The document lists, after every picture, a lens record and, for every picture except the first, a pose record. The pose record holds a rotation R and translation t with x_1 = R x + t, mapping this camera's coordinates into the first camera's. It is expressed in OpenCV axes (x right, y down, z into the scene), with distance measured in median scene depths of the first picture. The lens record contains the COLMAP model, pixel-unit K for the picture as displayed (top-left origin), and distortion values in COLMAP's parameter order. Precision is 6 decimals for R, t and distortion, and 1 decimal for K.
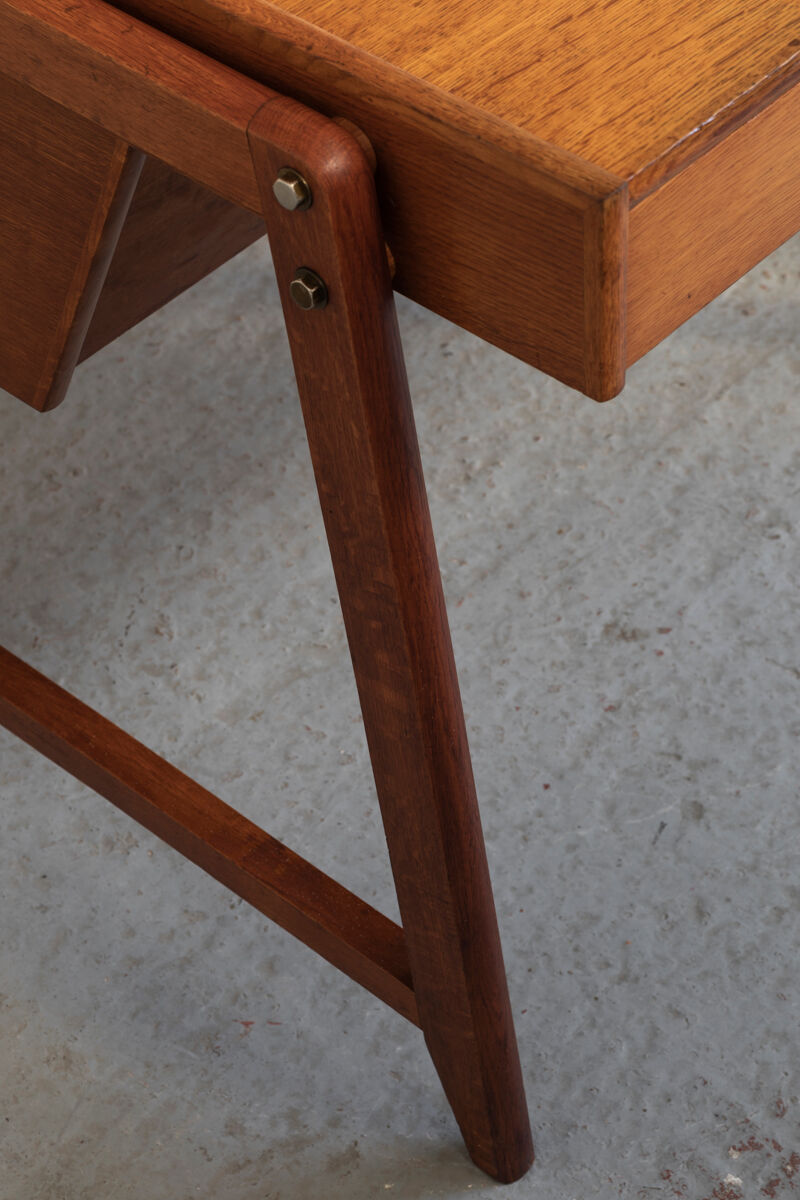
lens RADIAL K [[2957.7, 0, 401.6], [0, 2957.7, 602.1], [0, 0, 1]] dist [0.038527, 1.027495]
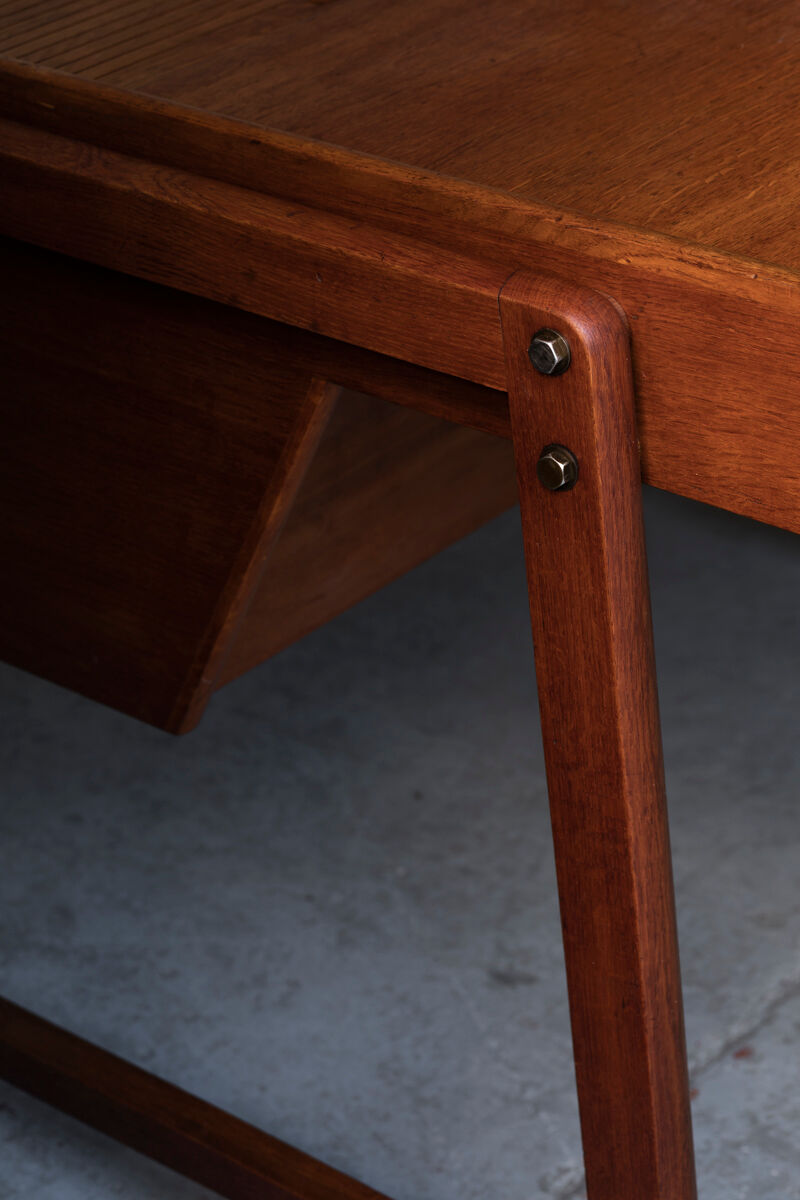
lens RADIAL K [[2957.7, 0, 401.6], [0, 2957.7, 602.1], [0, 0, 1]] dist [0.038527, 1.027495]
pose [[0.996678, -0.006262, 0.081207, -0.161038], [0.028687, 0.960137, -0.278052, 0.202425], [-0.076229, 0.279458, 0.957127, 0.102620]]
